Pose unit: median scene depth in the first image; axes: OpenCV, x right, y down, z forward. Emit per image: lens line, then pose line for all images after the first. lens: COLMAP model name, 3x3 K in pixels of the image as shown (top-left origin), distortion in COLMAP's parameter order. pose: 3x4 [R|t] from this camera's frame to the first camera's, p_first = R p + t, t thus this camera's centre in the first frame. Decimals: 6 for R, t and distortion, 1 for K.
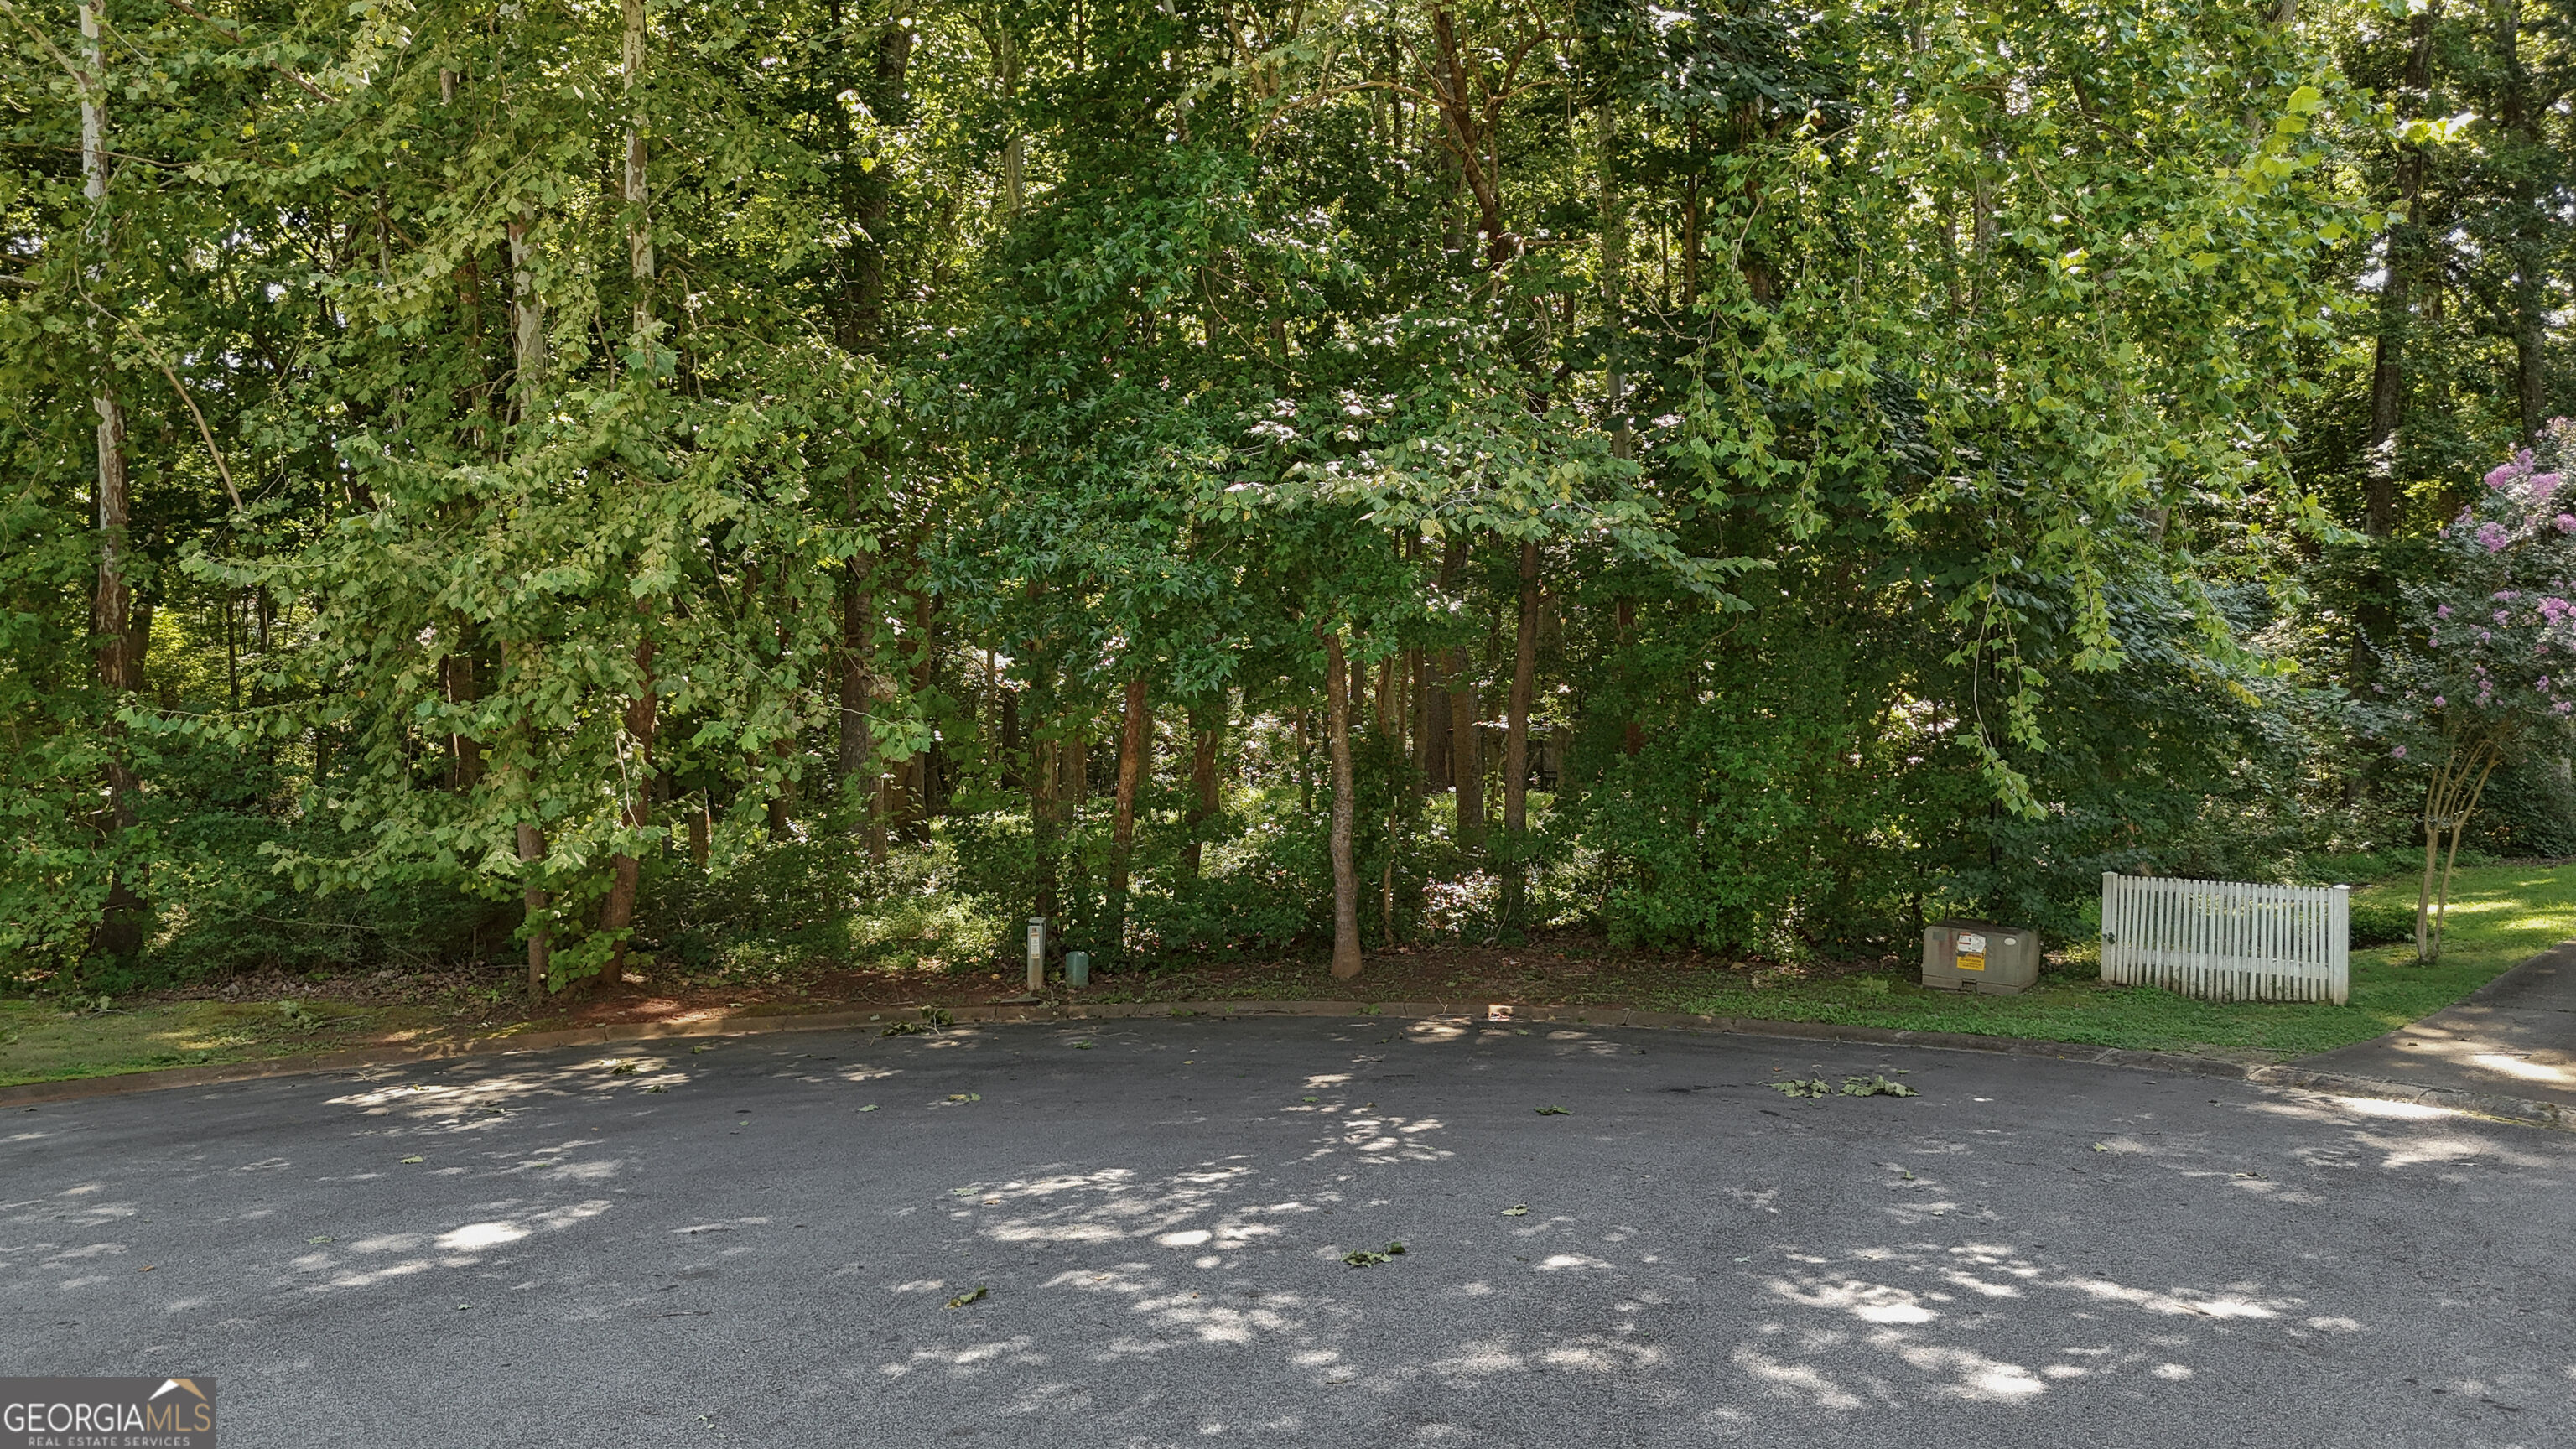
lens RADIAL K [[1871.0, 0, 1300.1], [0, 1871.0, 713.4], [0, 0, 1]] dist [0.013416, 0.002171]
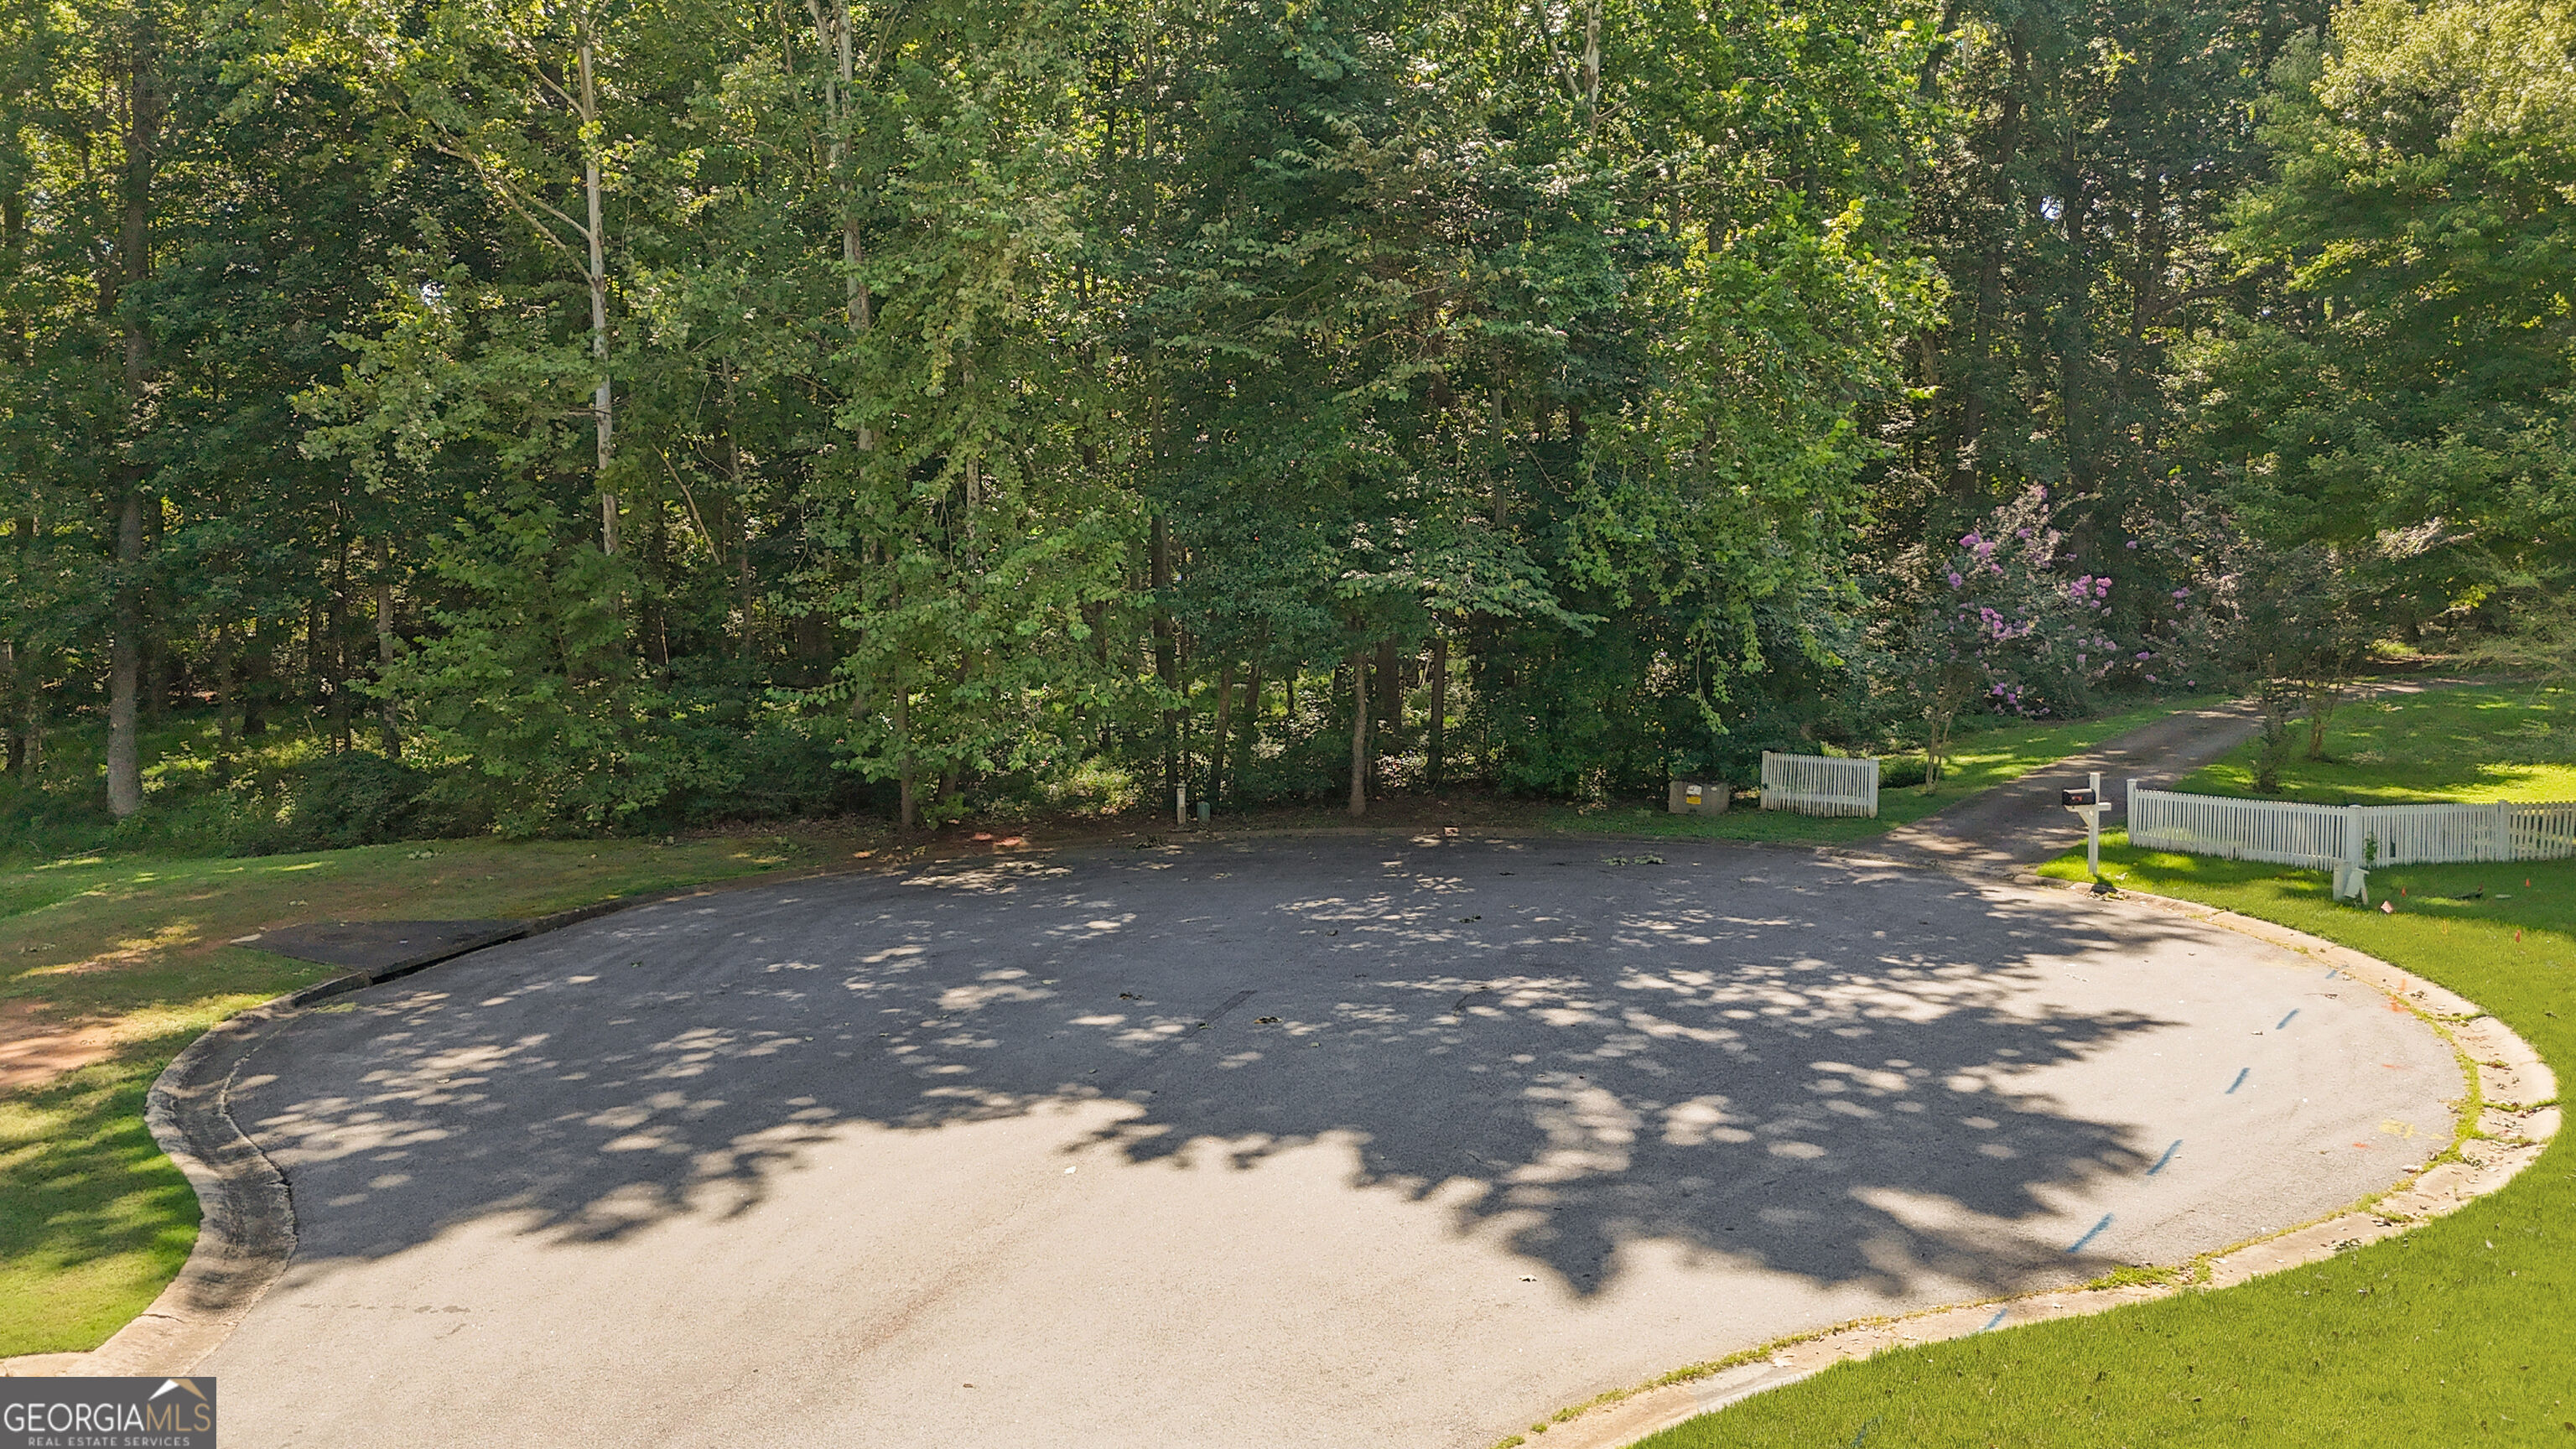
lens RADIAL K [[1871.0, 0, 1279.2], [0, 1871.0, 730.2], [0, 0, 1]] dist [0.013416, 0.002171]
pose [[0.992629, -0.013364, 0.120455, -0.333202], [0.001634, 0.995287, 0.096961, -0.141782], [-0.121183, -0.096049, 0.987972, -0.948448]]
